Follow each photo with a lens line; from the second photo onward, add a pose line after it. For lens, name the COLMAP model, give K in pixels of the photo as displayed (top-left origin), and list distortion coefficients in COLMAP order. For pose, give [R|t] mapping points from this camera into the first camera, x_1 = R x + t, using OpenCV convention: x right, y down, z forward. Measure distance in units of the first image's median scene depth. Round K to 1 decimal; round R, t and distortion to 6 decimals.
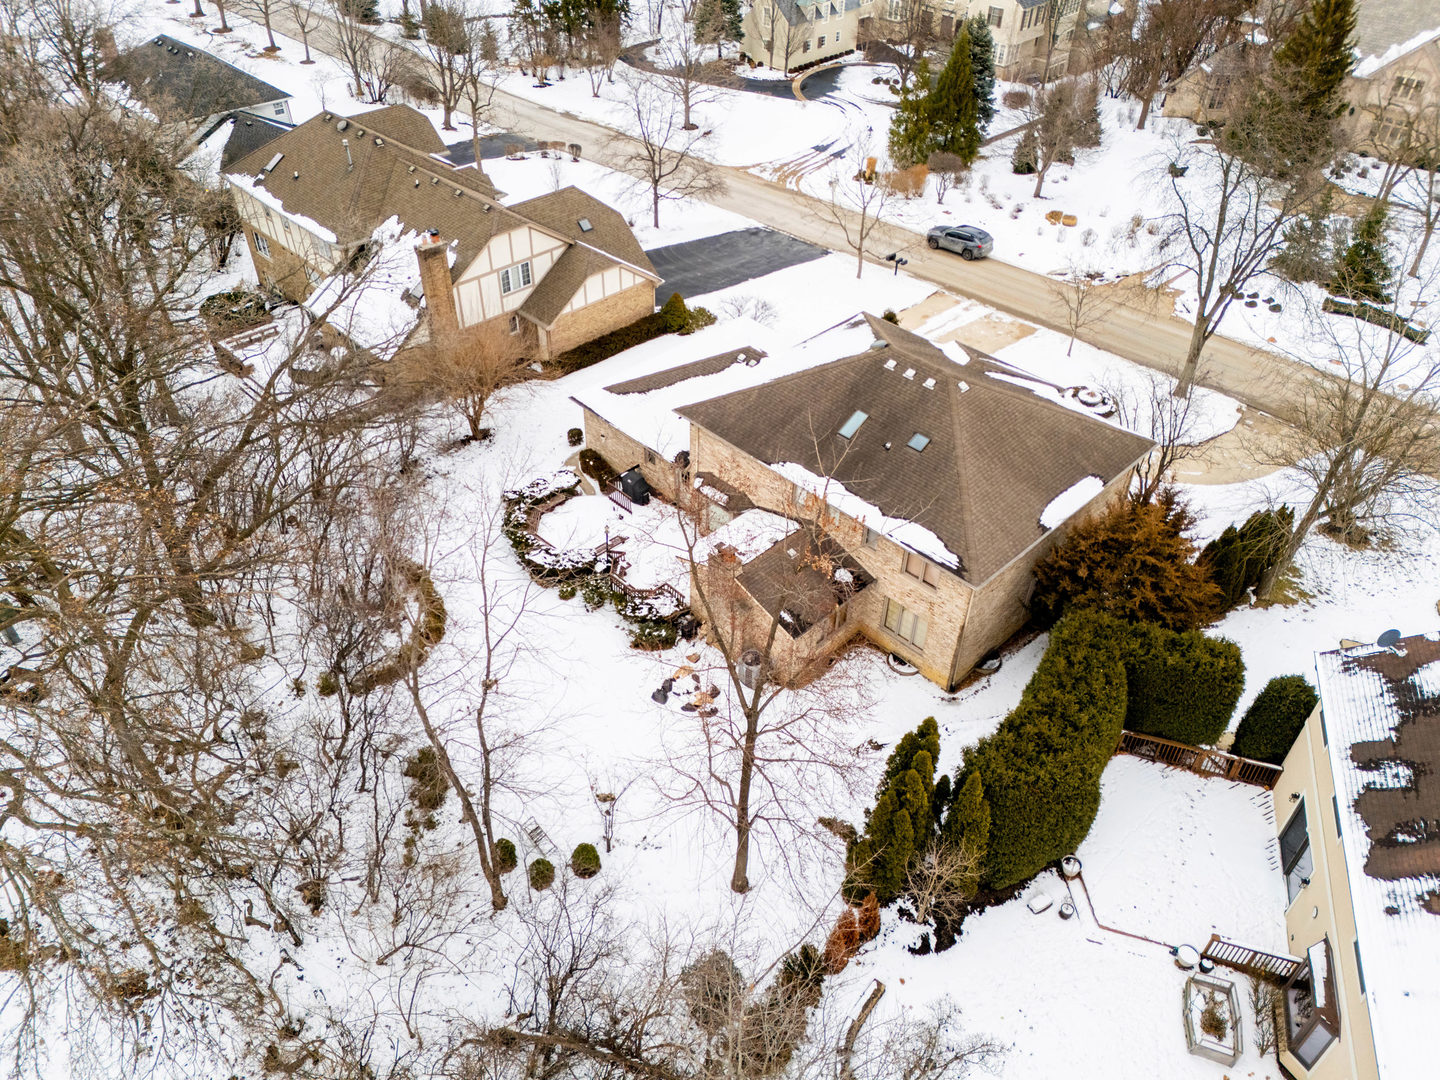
lens RADIAL K [[1041.2, 0, 725.0], [0, 1041.2, 538.1], [0, 0, 1]] dist [0.081307, -0.078789]
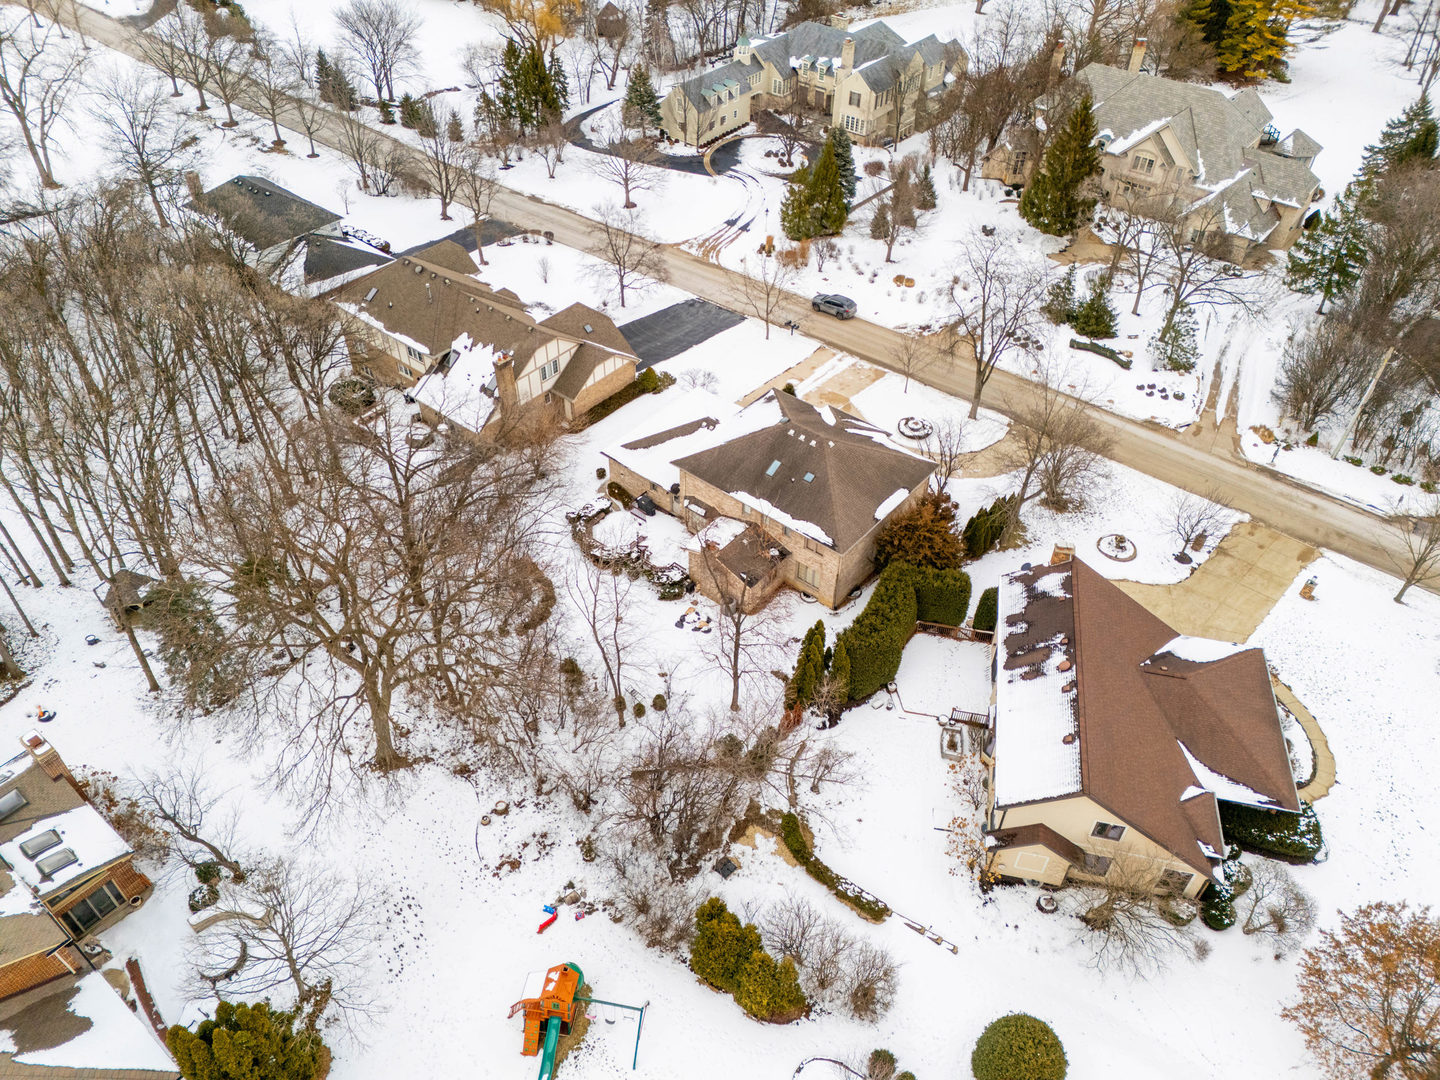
lens RADIAL K [[1041.2, 0, 725.0], [0, 1041.2, 538.1], [0, 0, 1]] dist [0.081307, -0.078789]
pose [[0.994597, -0.072195, 0.074602, -0.088655], [0.068584, 0.996398, 0.049877, -0.071065], [-0.077934, -0.044490, 0.995965, -0.680097]]
